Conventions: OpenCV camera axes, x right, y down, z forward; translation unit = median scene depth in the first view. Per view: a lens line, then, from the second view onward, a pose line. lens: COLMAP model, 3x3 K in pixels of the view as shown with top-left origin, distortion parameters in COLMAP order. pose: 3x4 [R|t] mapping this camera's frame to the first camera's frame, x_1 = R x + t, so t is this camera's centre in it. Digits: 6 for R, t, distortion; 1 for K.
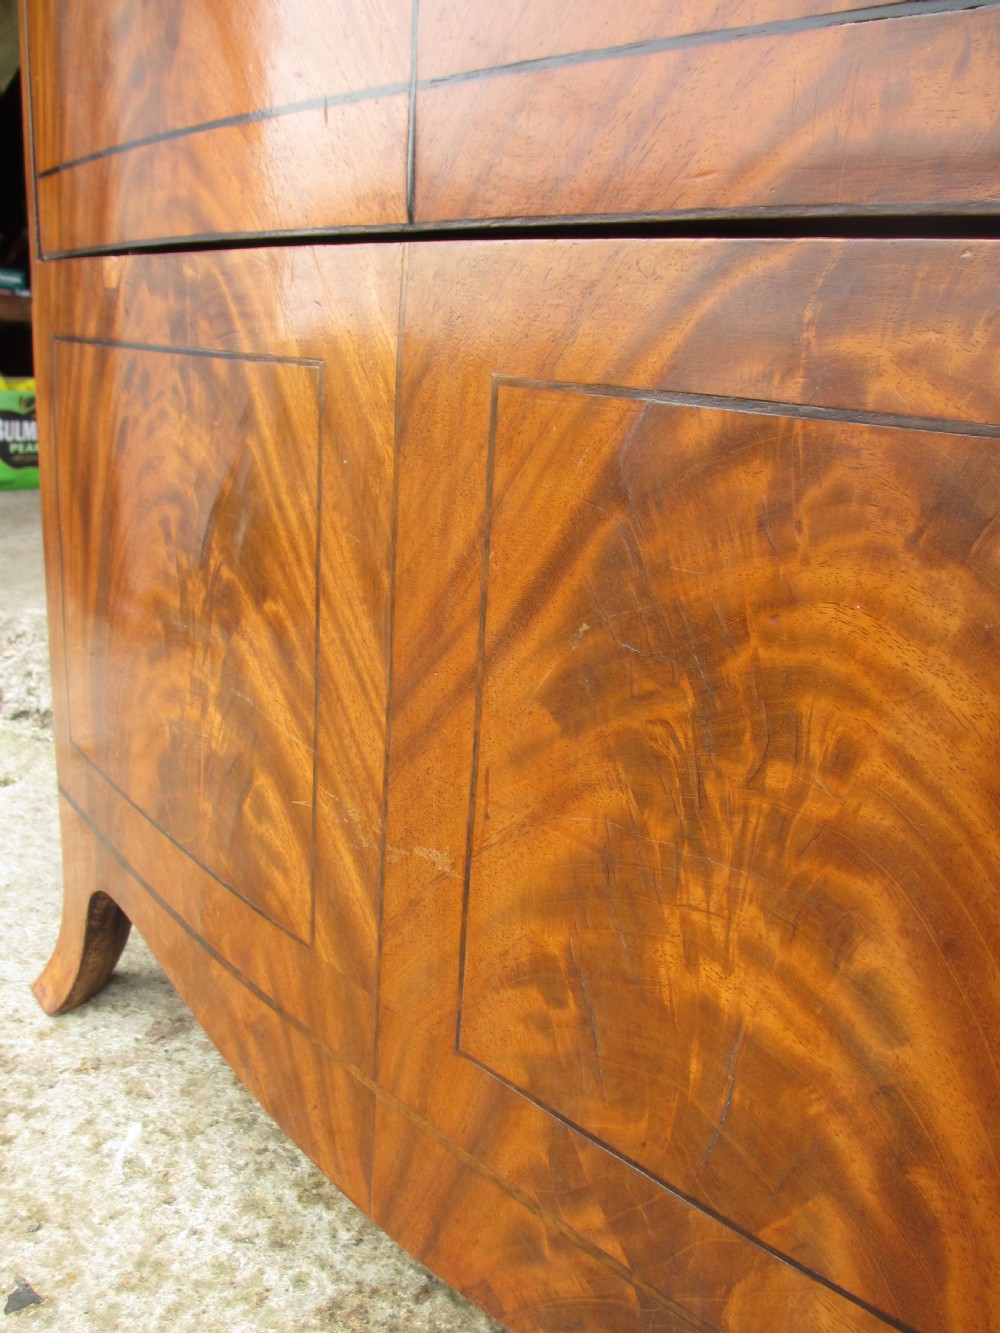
lens RADIAL K [[1114.1, 0, 478.9], [0, 1114.1, 669.7], [0, 0, 1]] dist [-0.042031, 0.004621]
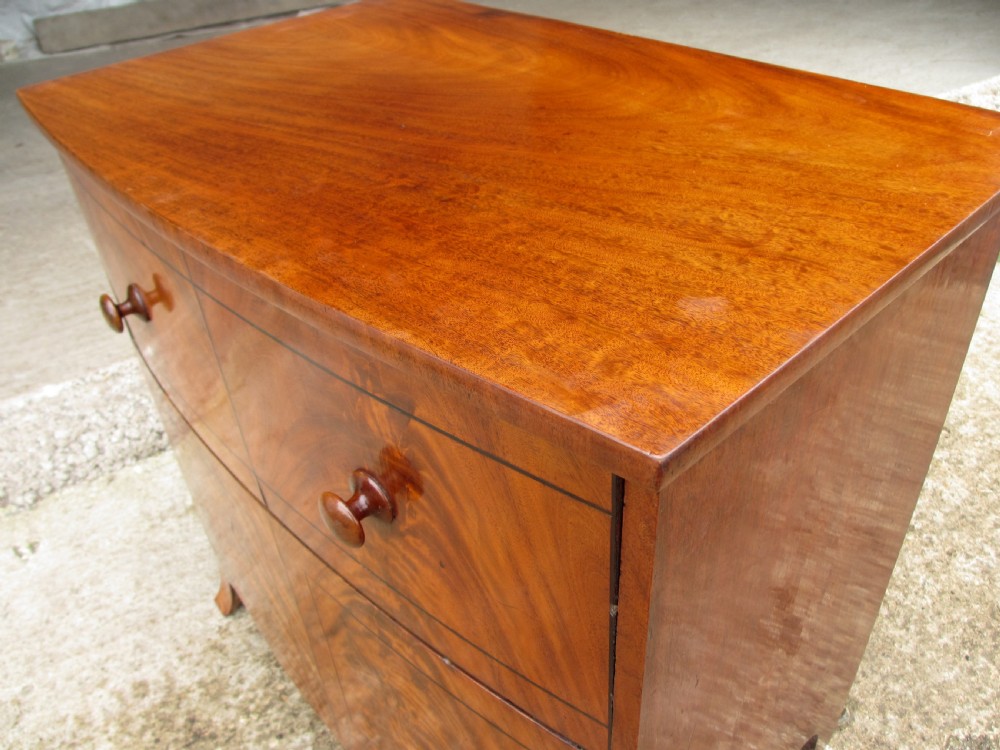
lens RADIAL K [[832.3, 0, 500.0], [0, 832.3, 375.0], [0, 0, 1]] dist [-0.060128, 0.008642]
pose [[0.704438, -0.489570, 0.513895, -1.020245], [0.299688, 0.861490, 0.409905, -0.957690], [-0.643393, -0.134745, 0.753585, -0.795020]]
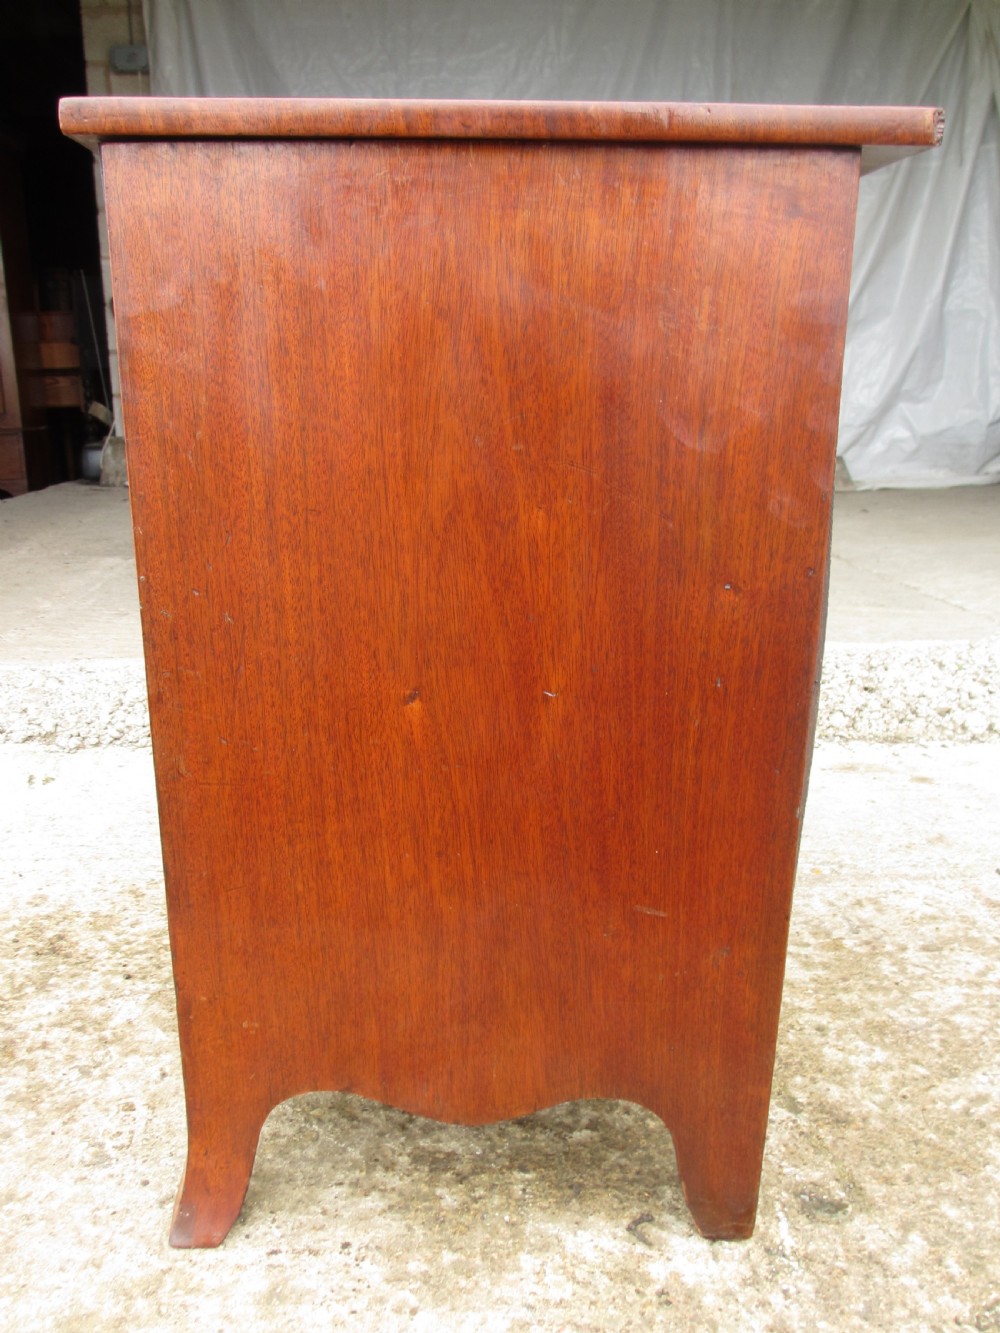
lens RADIAL K [[1104.4, 0, 484.1], [0, 1104.4, 671.7], [0, 0, 1]] dist [-0.051681, 0.004091]
pose [[0.948600, -0.130949, 0.288117, -0.642564], [0.130397, 0.991235, 0.021195, 0.004101], [-0.288367, 0.017464, 0.957361, -1.397944]]
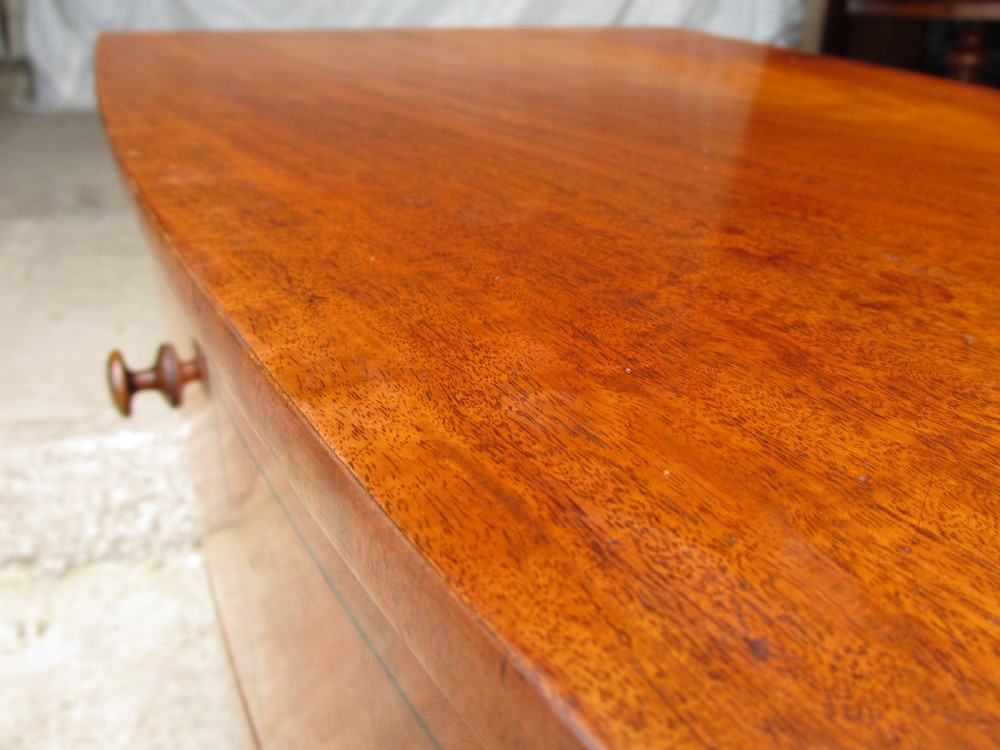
lens RADIAL K [[830.2, 0, 504.6], [0, 830.2, 374.4], [0, 0, 1]] dist [-0.047131, 0.007646]
pose [[0.856682, -0.250322, 0.451037, -0.739259], [0.147451, 0.956715, 0.250907, -0.825947], [-0.494322, -0.148441, 0.856511, -0.170544]]
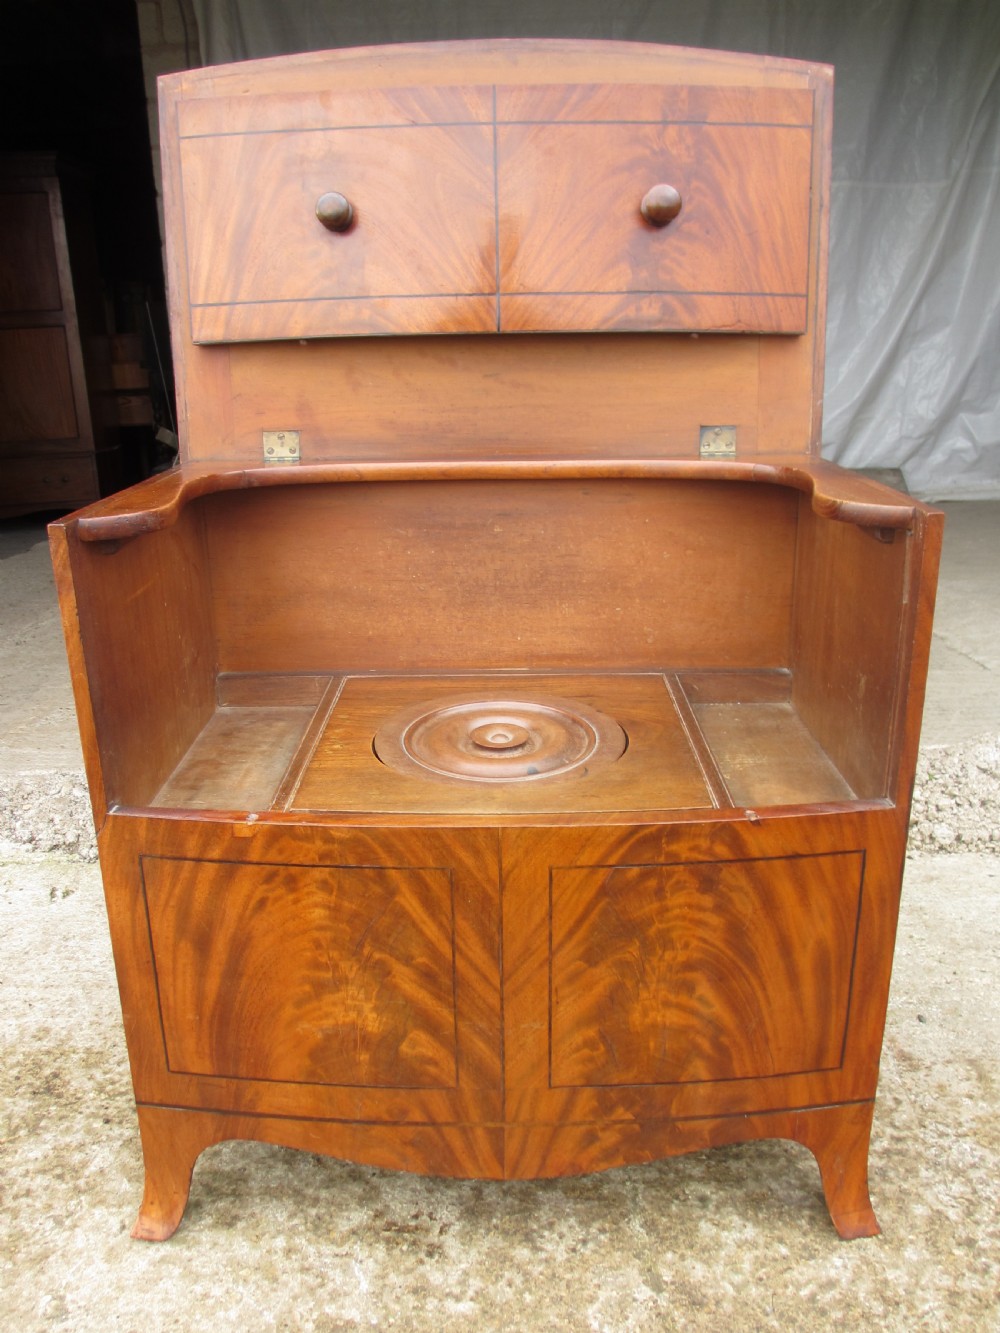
lens RADIAL K [[1105.1, 0, 487.9], [0, 1105.1, 669.5], [0, 0, 1]] dist [-0.053267, 0.011204]
pose [[0.967179, -0.140786, 0.211529, -0.272437], [0.136217, 0.990021, 0.036092, -0.477970], [-0.214500, -0.006094, 0.976705, -1.745512]]
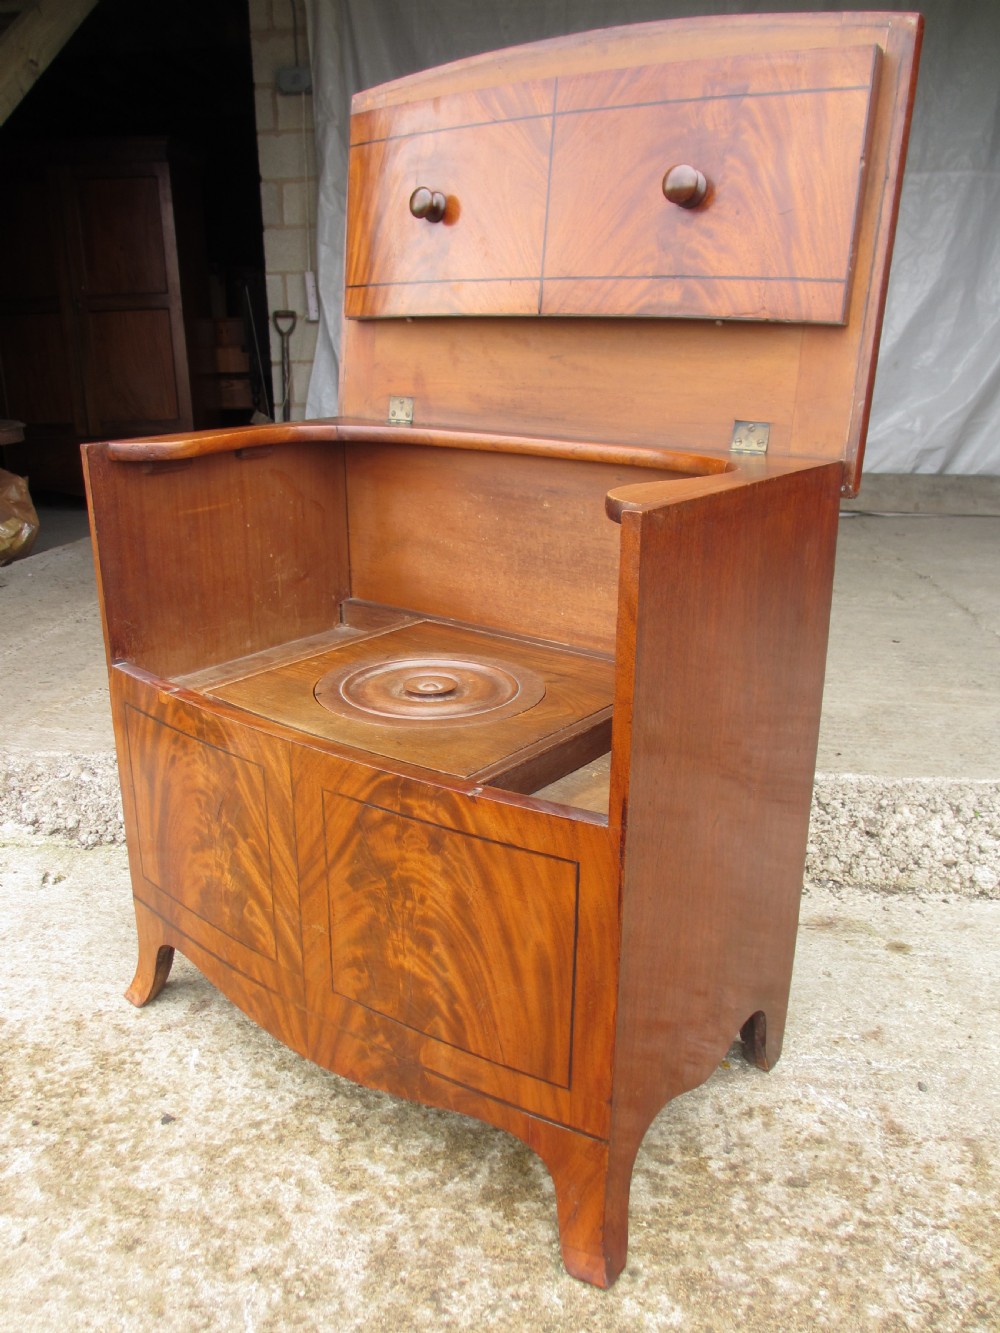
lens RADIAL K [[1106.7, 0, 492.6], [0, 1106.7, 666.5], [0, 0, 1]] dist [-0.047131, 0.007646]
pose [[0.988854, -0.093995, 0.115469, 0.119677], [0.091284, 0.995415, 0.028557, -0.468823], [-0.117624, -0.017698, 0.992900, -1.622490]]
